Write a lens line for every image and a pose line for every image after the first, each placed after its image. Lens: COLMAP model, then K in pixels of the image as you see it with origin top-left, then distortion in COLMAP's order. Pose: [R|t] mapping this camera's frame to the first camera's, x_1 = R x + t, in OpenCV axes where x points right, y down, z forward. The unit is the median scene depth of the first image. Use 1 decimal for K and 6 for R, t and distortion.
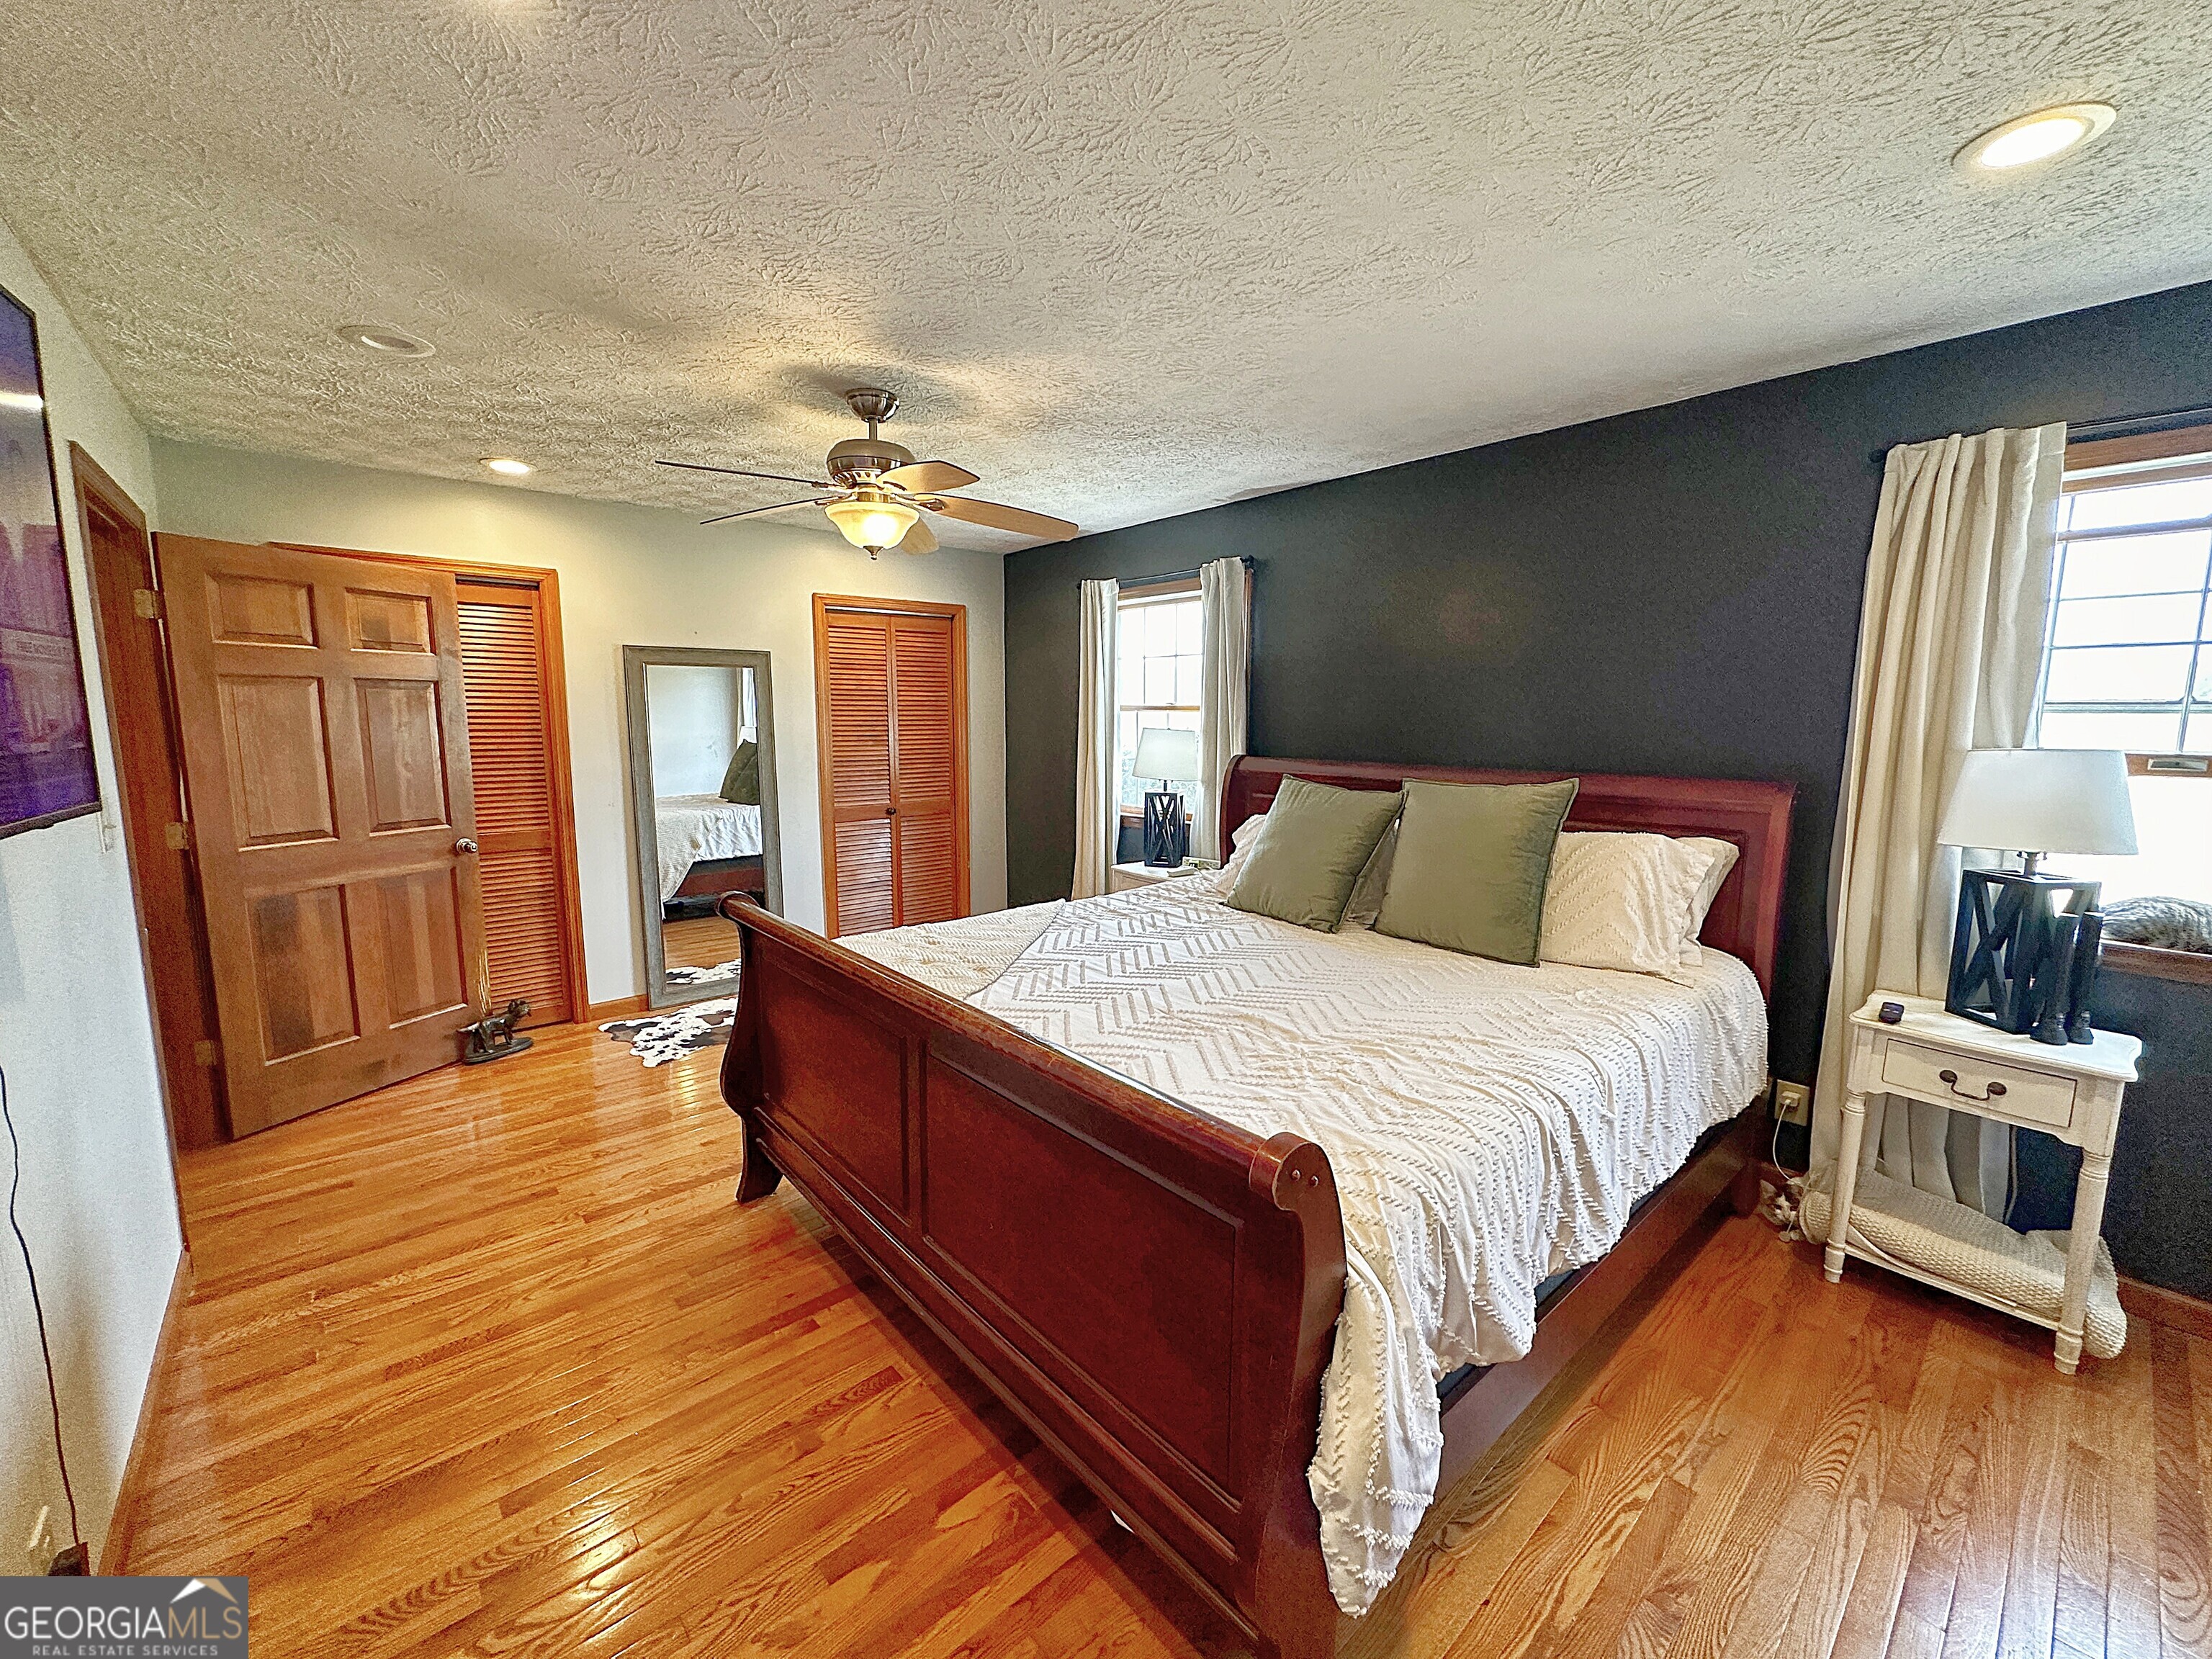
lens RADIAL K [[886.4, 0, 1106.8], [0, 886.4, 823.4], [0, 0, 1]] dist [0.001751, 0.000210]
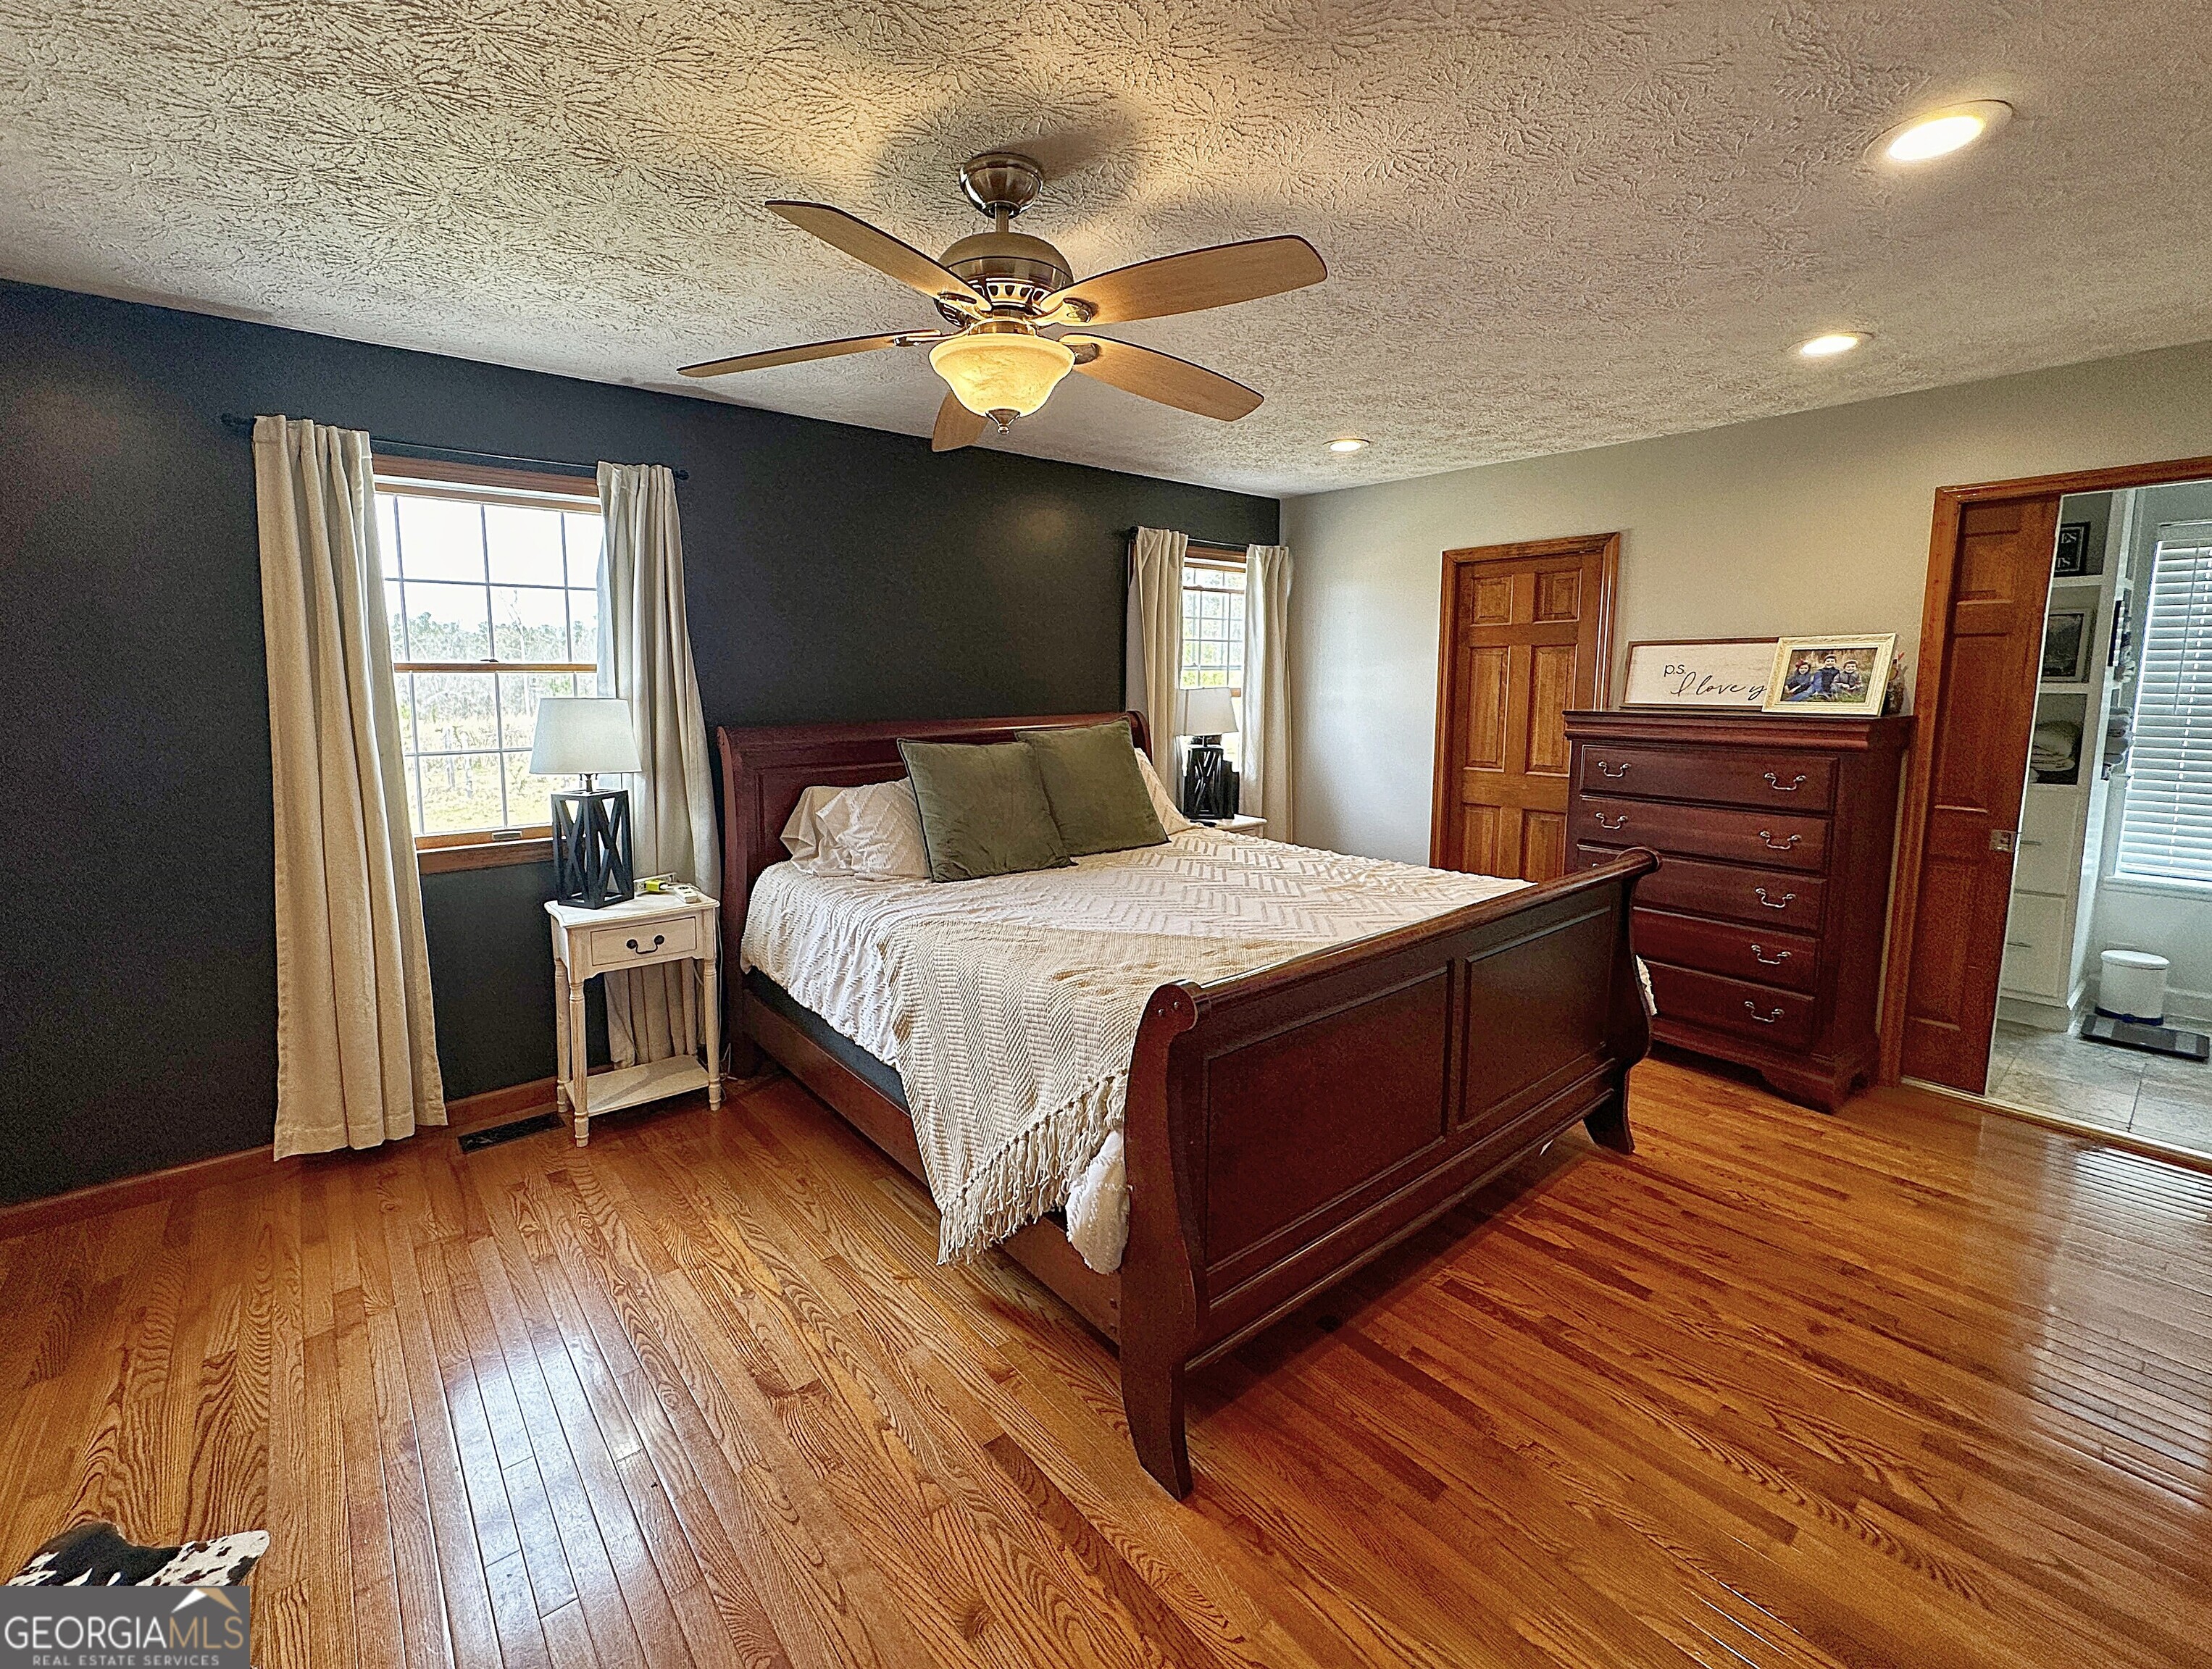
lens RADIAL K [[840.2, 0, 1104.3], [0, 840.2, 799.6], [0, 0, 1]] dist [-0.001830, 0.000058]
pose [[0.092547, -0.165378, 0.981878, -0.563524], [0.123750, 0.980375, 0.153461, -0.085314], [-0.987988, 0.107305, 0.111196, 0.580310]]
